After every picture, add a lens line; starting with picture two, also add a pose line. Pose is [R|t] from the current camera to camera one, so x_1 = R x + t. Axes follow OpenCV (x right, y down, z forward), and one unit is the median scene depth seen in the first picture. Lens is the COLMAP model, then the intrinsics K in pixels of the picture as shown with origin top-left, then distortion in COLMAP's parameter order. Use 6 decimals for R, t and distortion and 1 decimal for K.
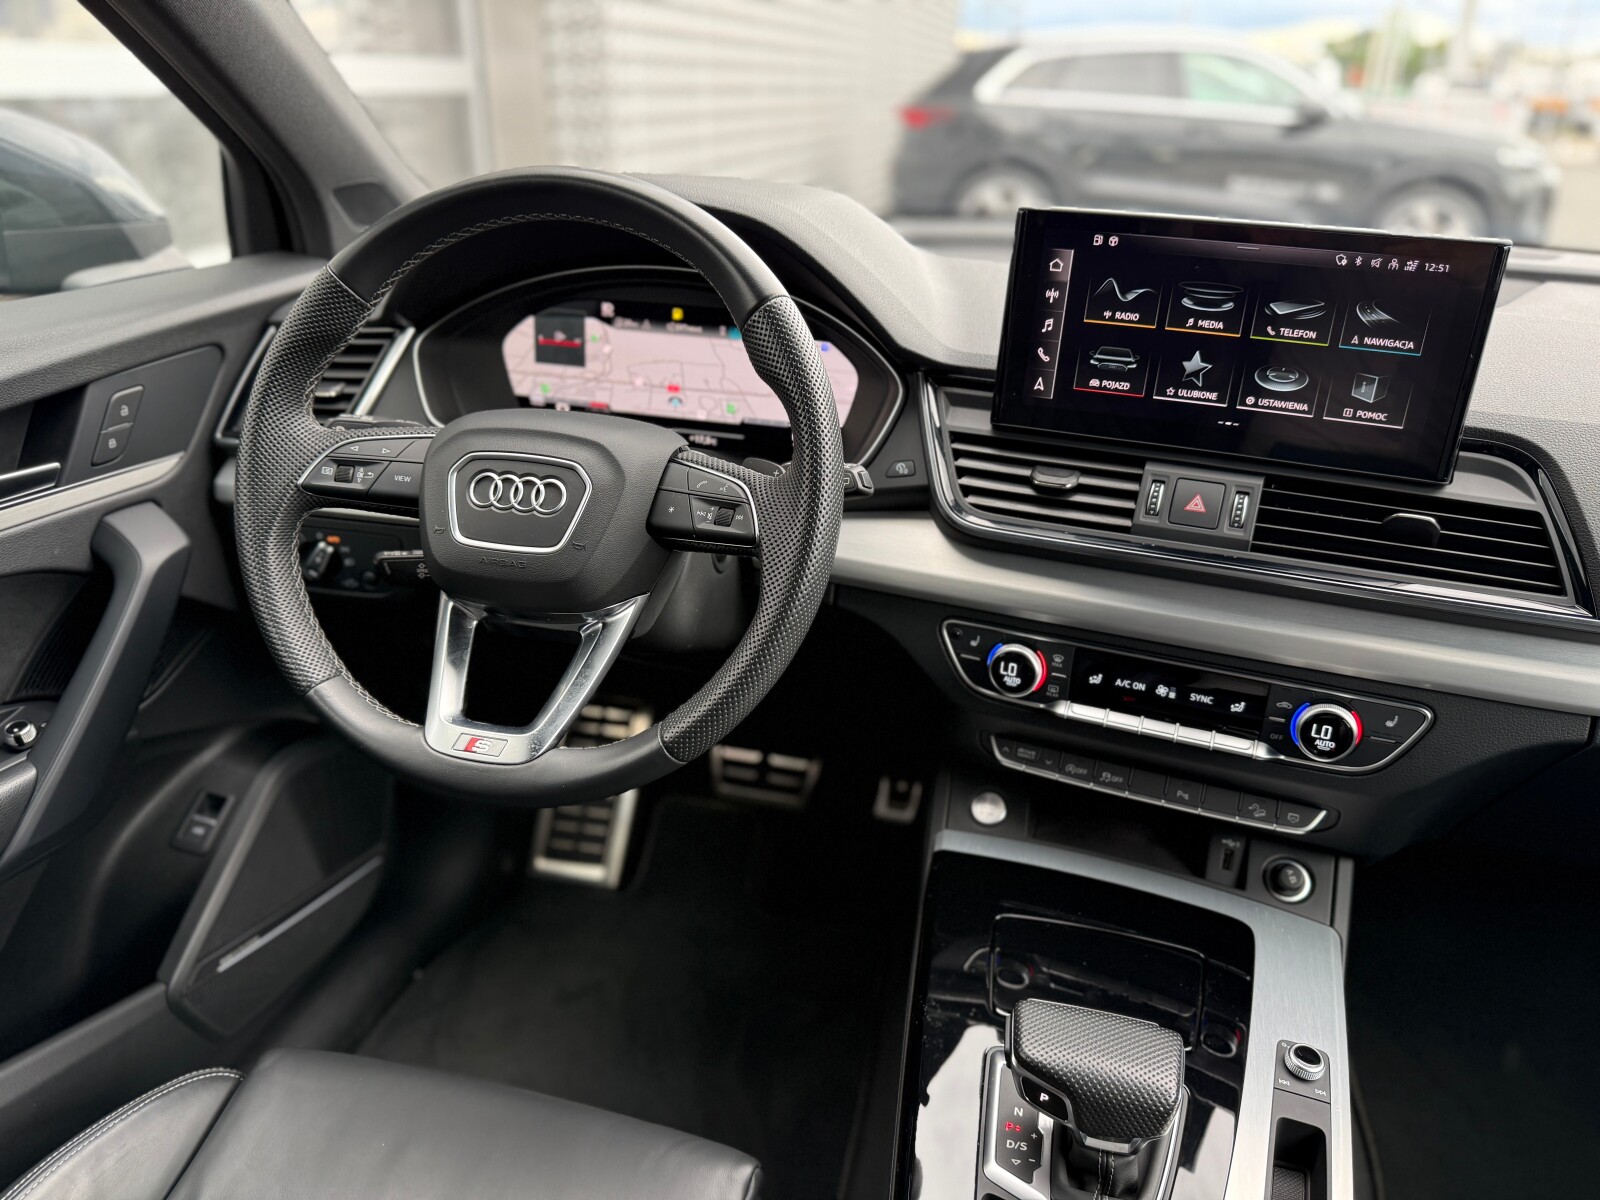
lens RADIAL K [[1135.0, 0, 793.0], [0, 1135.0, 606.4], [0, 0, 1]] dist [0.048302, -0.087817]
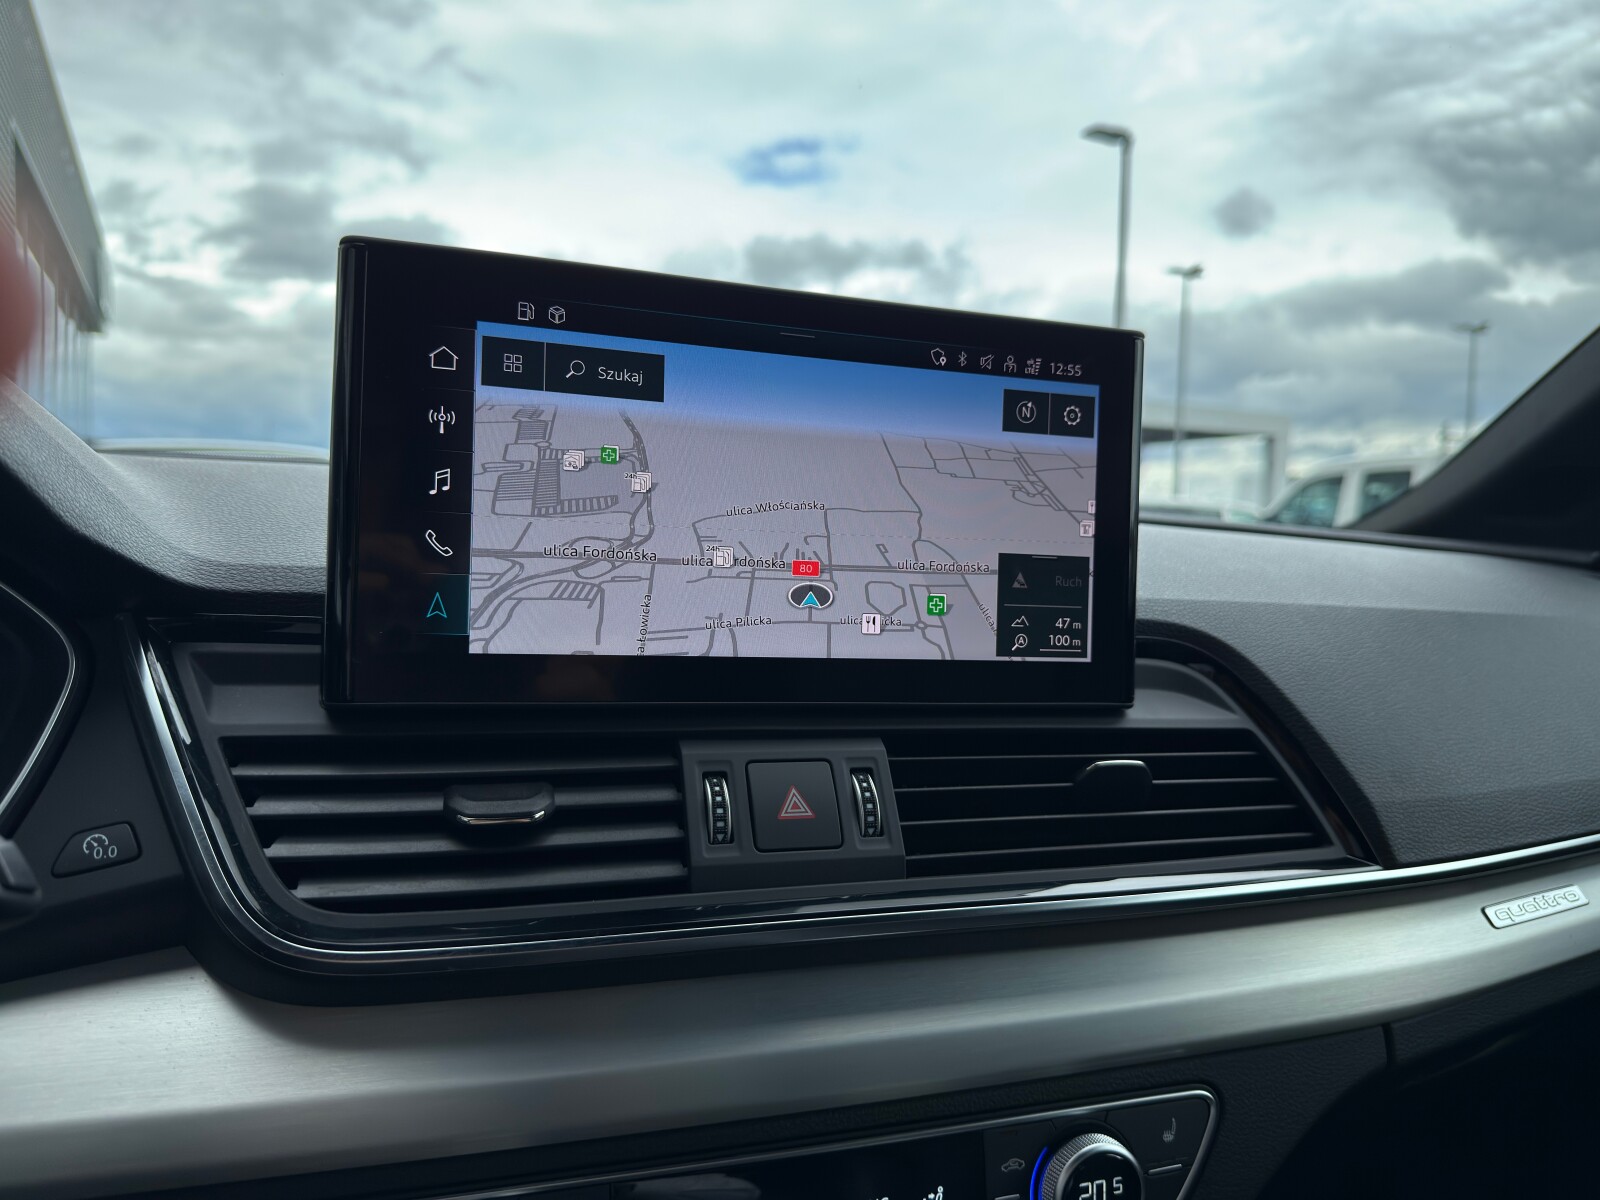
lens RADIAL K [[1135.0, 0, 808.1], [0, 1135.0, 616.0], [0, 0, 1]] dist [0.048302, -0.087817]
pose [[0.749291, -0.032844, 0.661426, 0.025940], [0.255938, 0.935528, -0.243481, -0.043353], [-0.610786, 0.351722, 0.709389, 0.598638]]
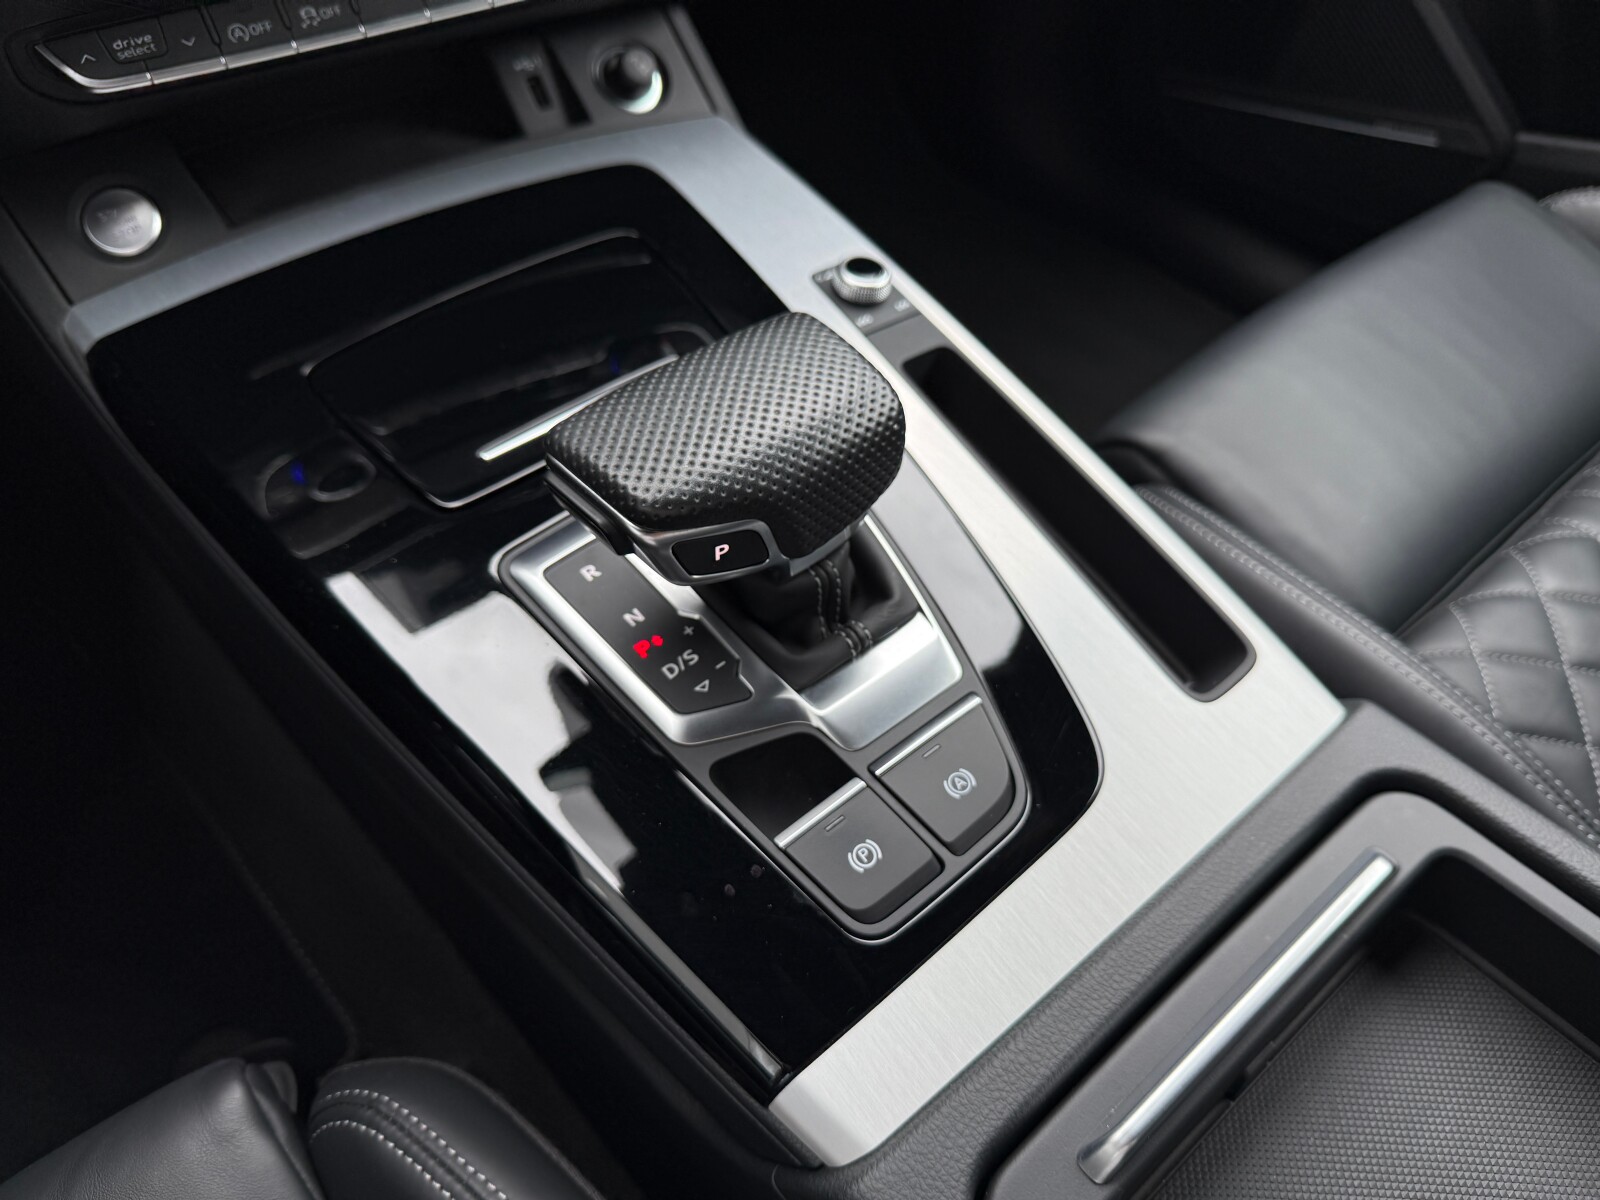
lens RADIAL K [[1247.9, 0, 815.3], [0, 1247.9, 611.3], [0, 0, 1]] dist [-0.023998, 0.004775]
pose [[0.559706, -0.633188, 0.534606, -0.052881], [0.329080, 0.761900, 0.557866, 0.130805], [-0.760550, -0.136313, 0.634809, 0.506755]]
